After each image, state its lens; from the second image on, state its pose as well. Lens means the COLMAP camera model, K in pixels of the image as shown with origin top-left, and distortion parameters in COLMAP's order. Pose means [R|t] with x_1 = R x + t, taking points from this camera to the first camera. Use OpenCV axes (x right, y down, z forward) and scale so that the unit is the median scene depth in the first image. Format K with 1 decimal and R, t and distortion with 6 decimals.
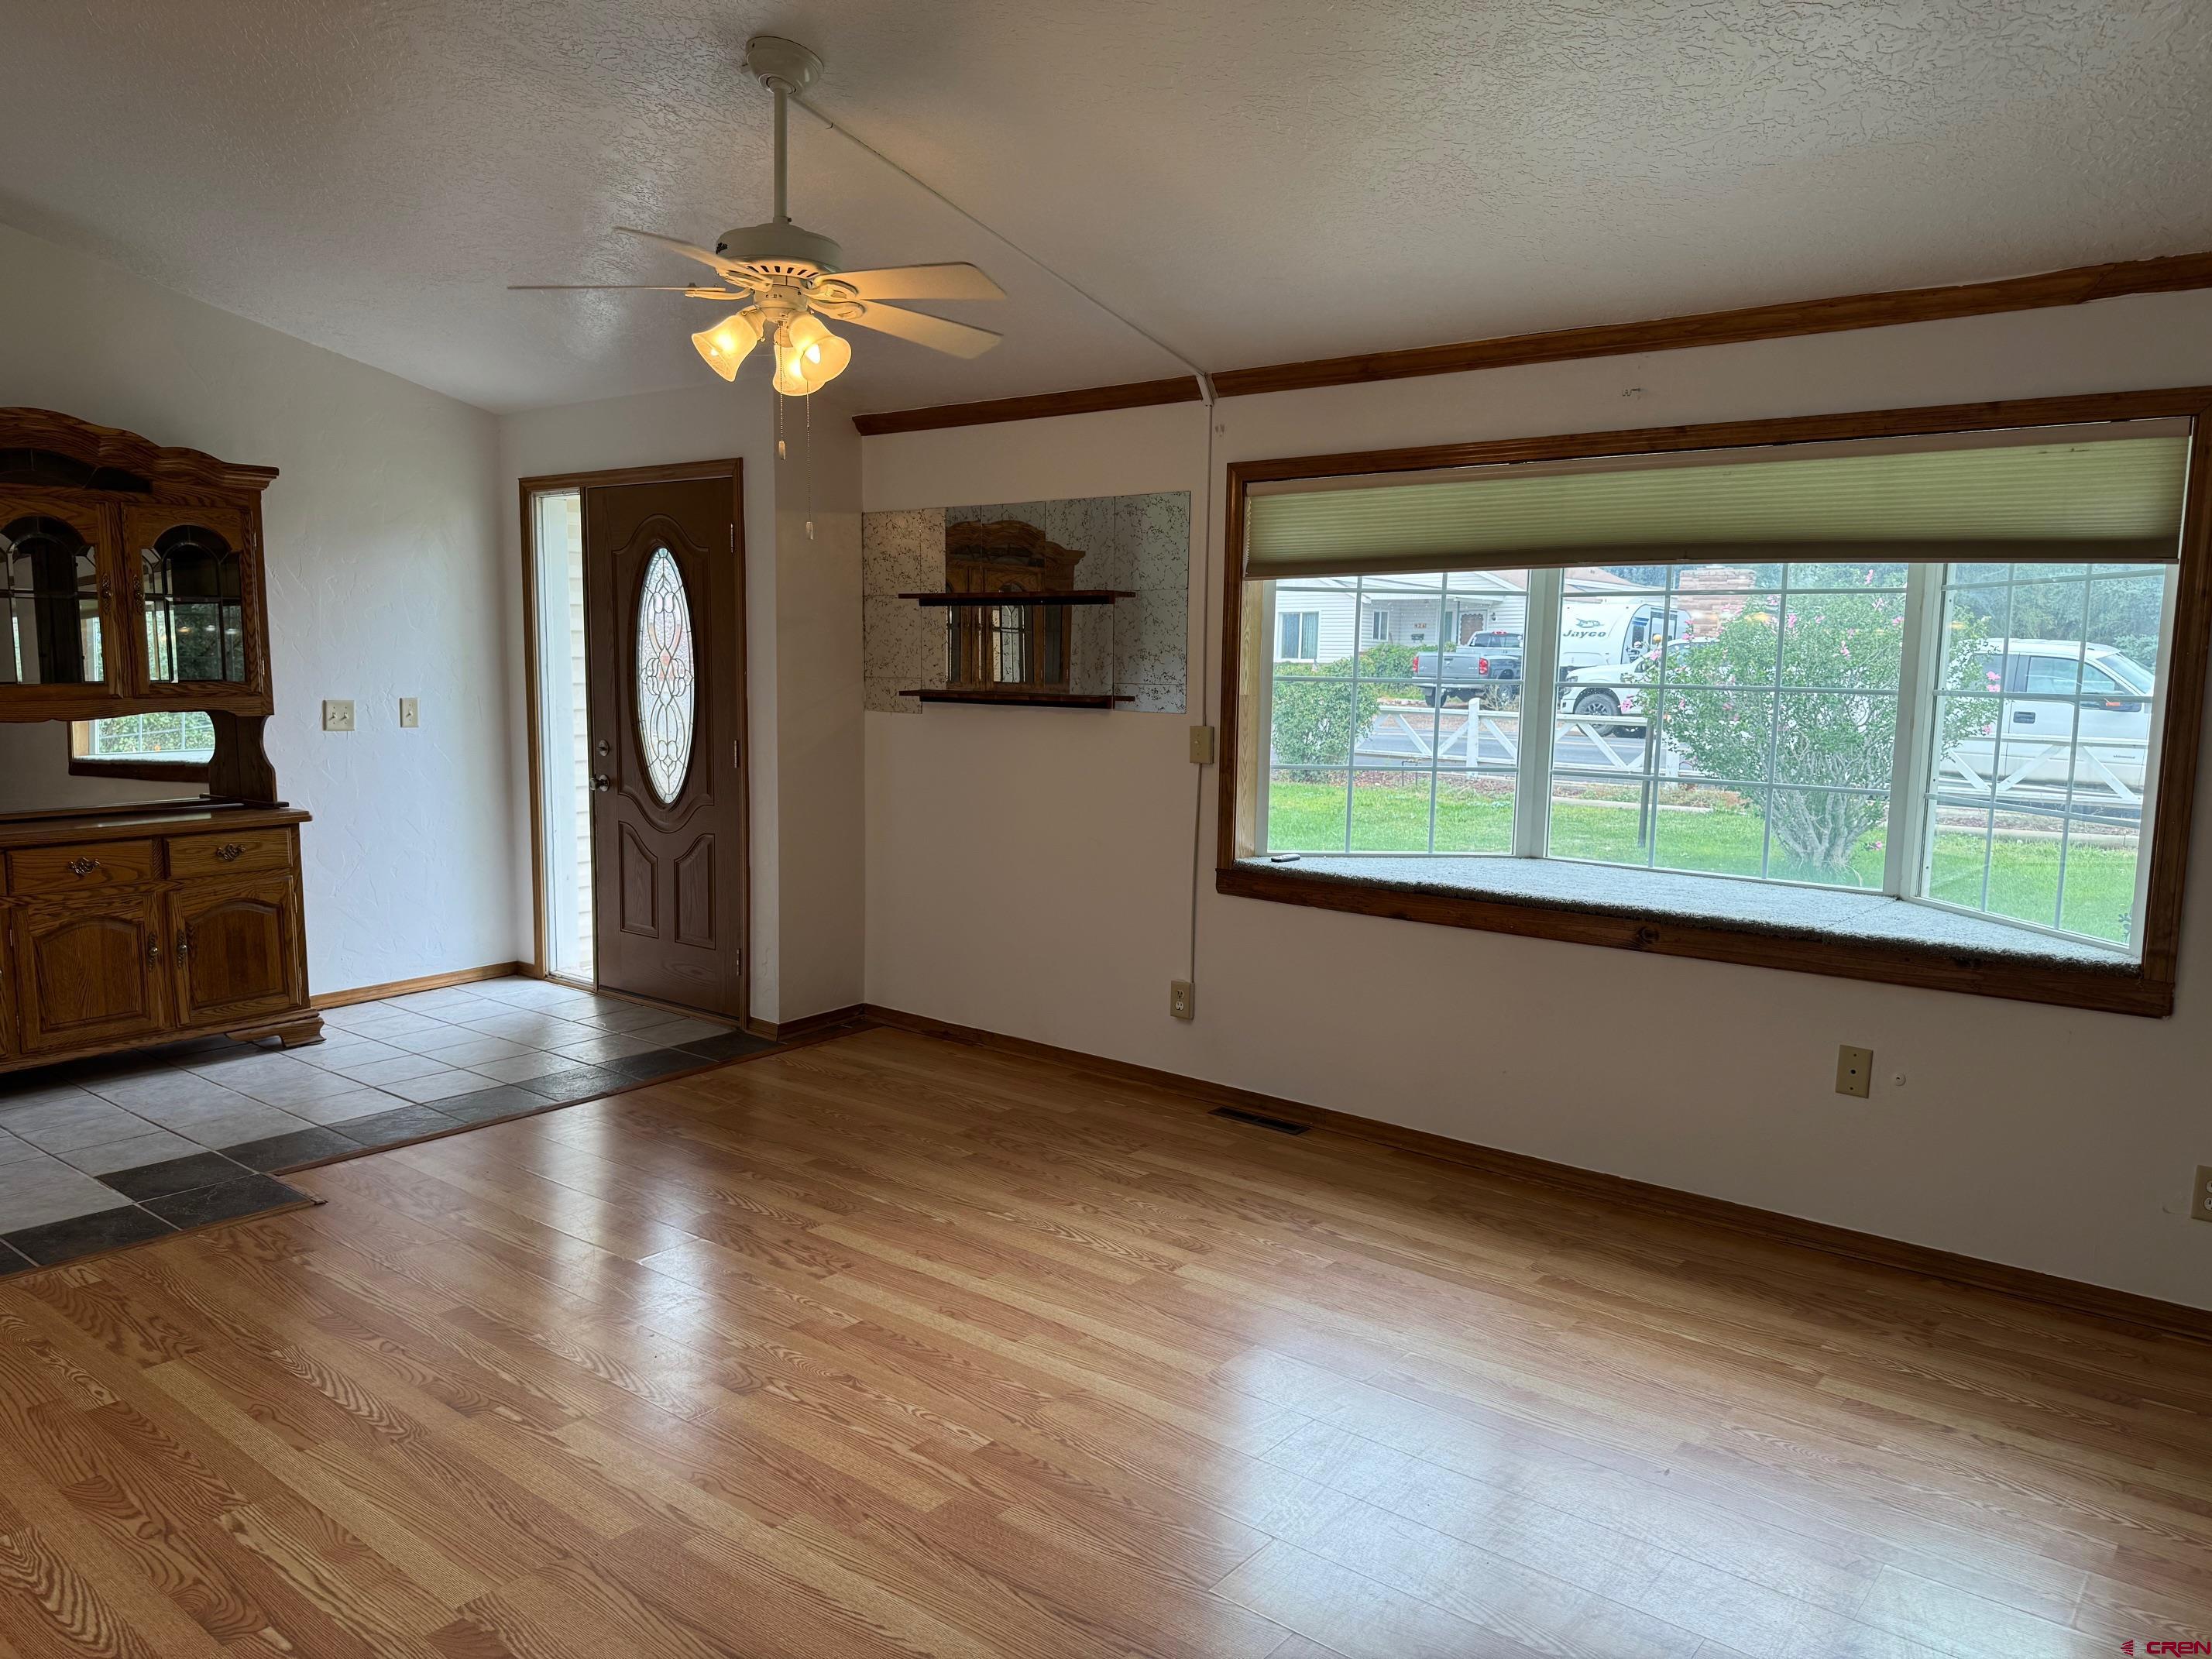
lens RADIAL K [[1534.1, 0, 1081.7], [0, 1534.1, 836.8], [0, 0, 1]] dist [0.071961, -0.105994]
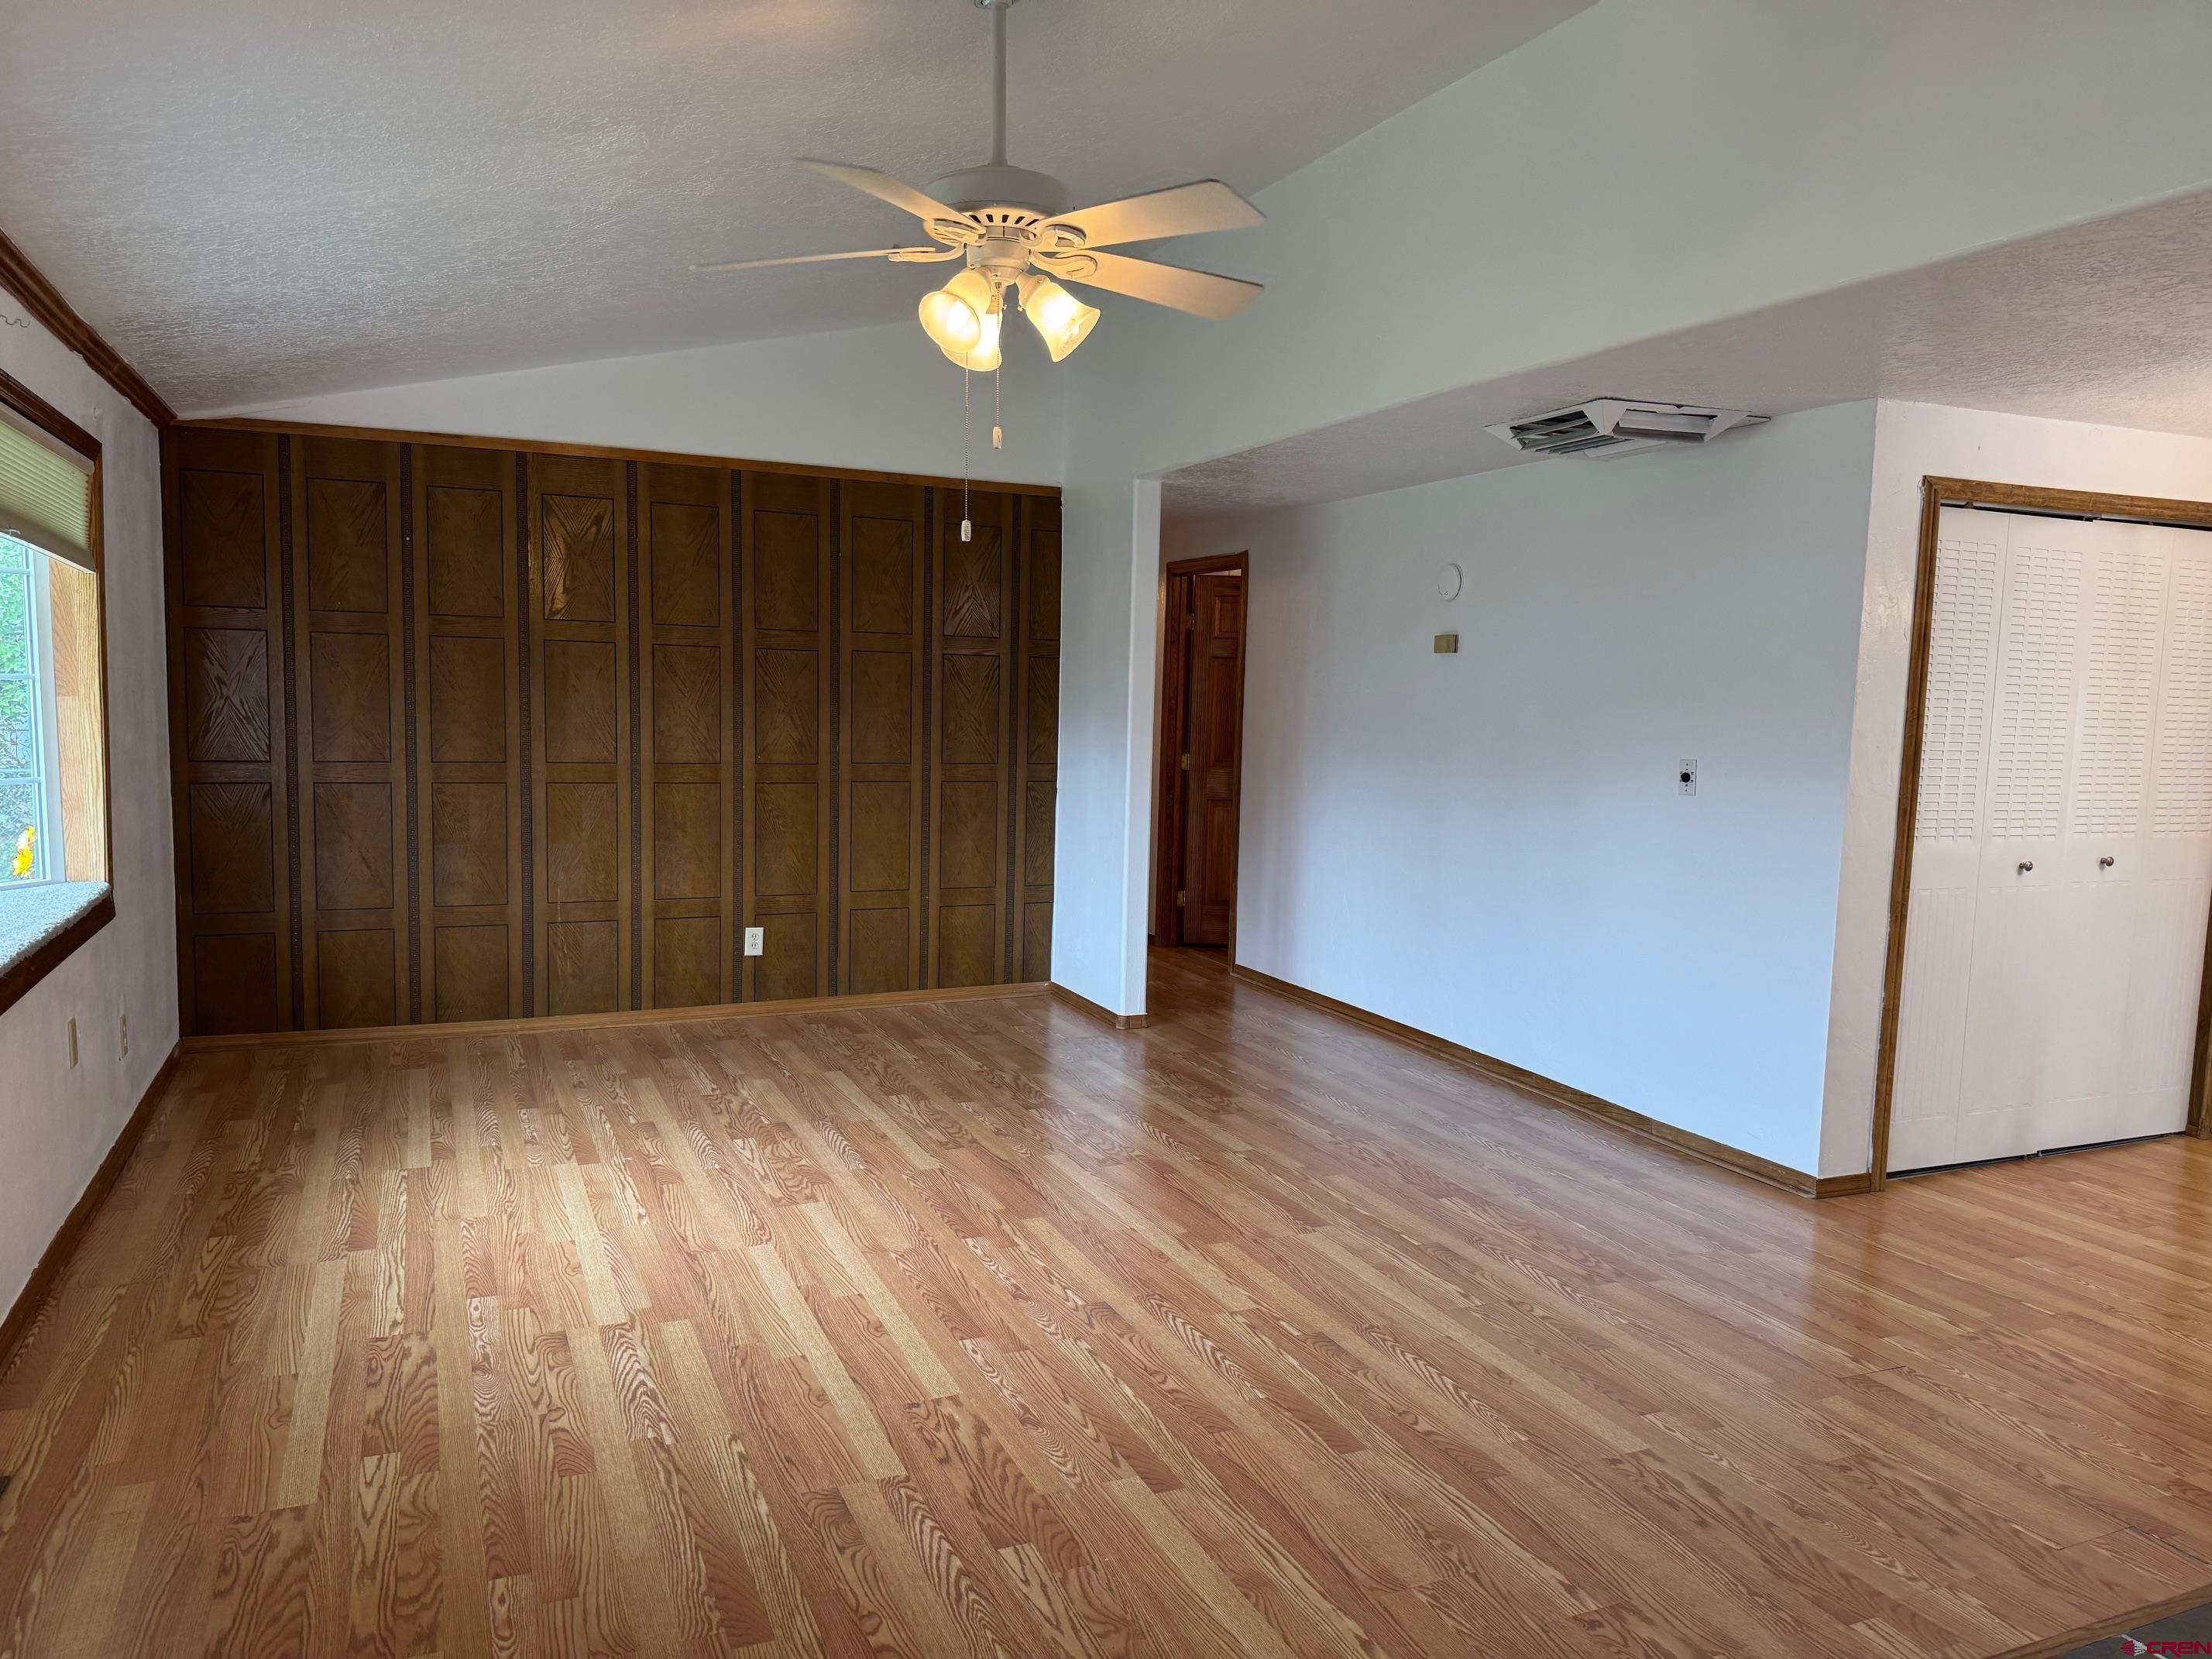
lens RADIAL K [[1534.1, 0, 1081.7], [0, 1534.1, 836.8], [0, 0, 1]] dist [0.071961, -0.105994]
pose [[-0.884257, -0.084923, 0.459214, -0.513661], [0.017651, 0.976547, 0.214582, -0.177091], [-0.466666, 0.197851, -0.862019, 1.401738]]
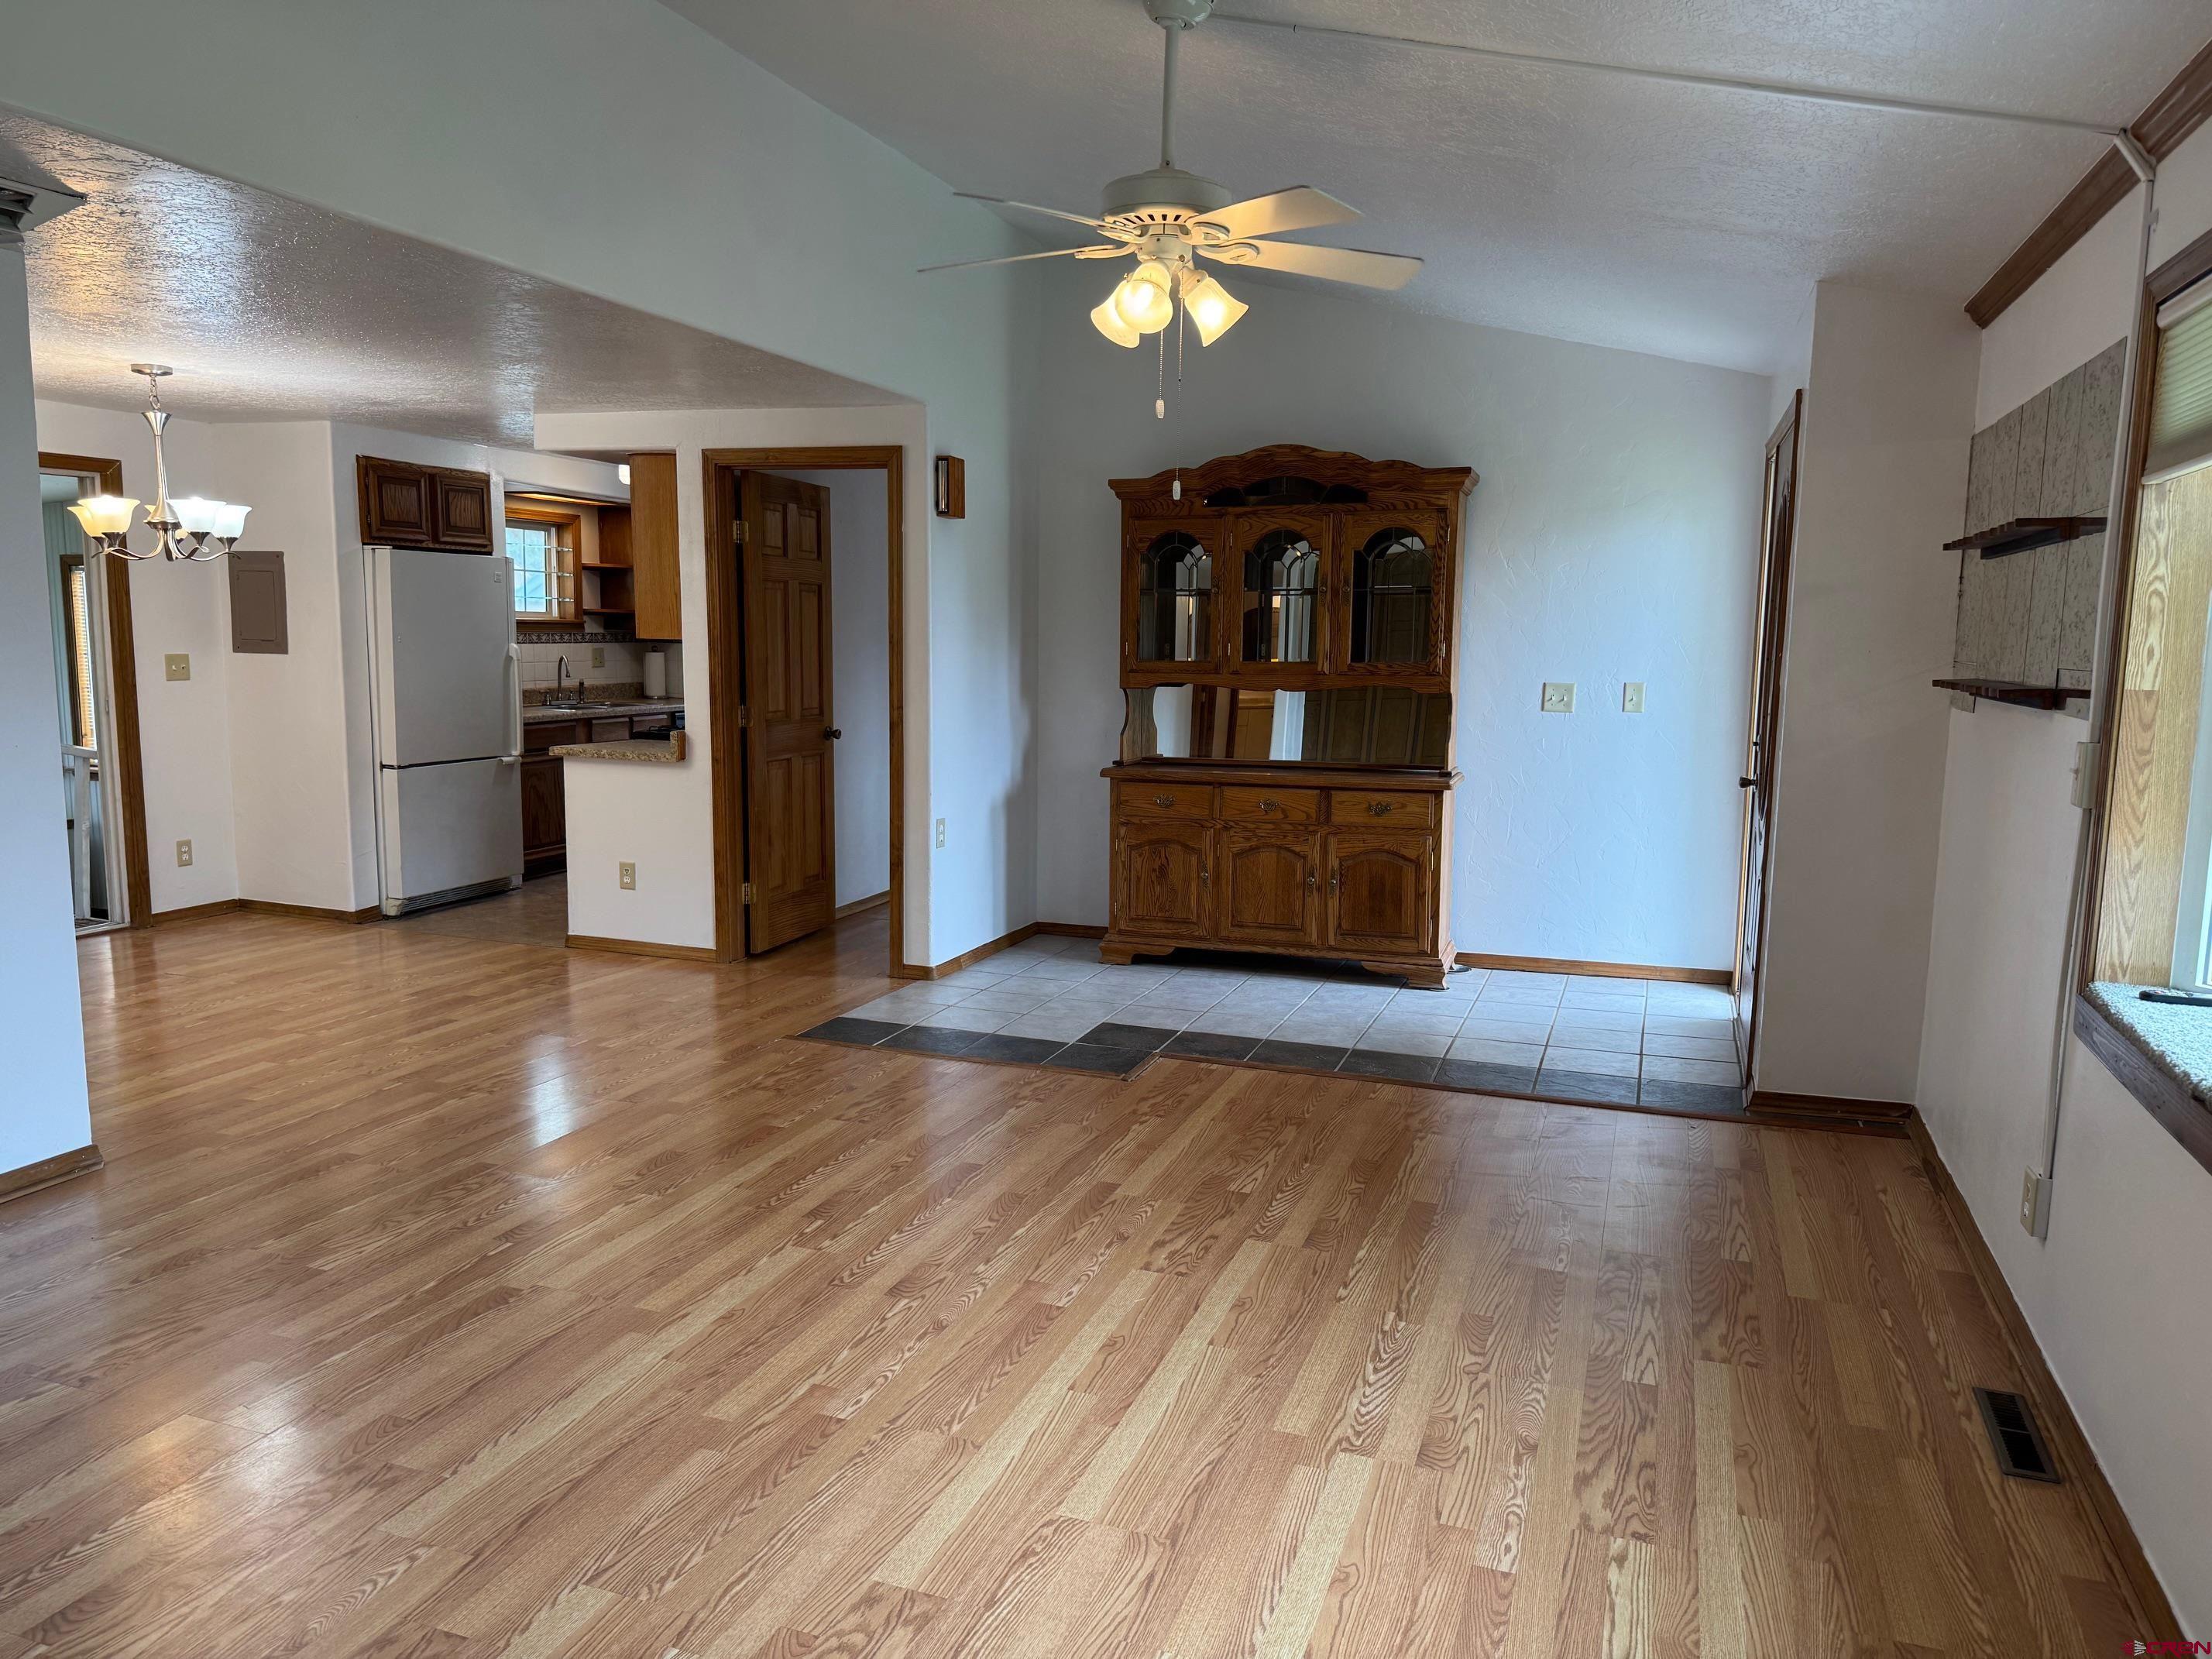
lens RADIAL K [[1528.5, 0, 1133.8], [0, 1528.5, 846.0], [0, 0, 1]] dist [0.136766, -0.243525]
pose [[0.341267, 0.121381, -0.932096, 0.587786], [-0.119199, 0.989210, 0.085177, -0.048568], [0.932378, 0.082037, 0.352054, 0.536373]]
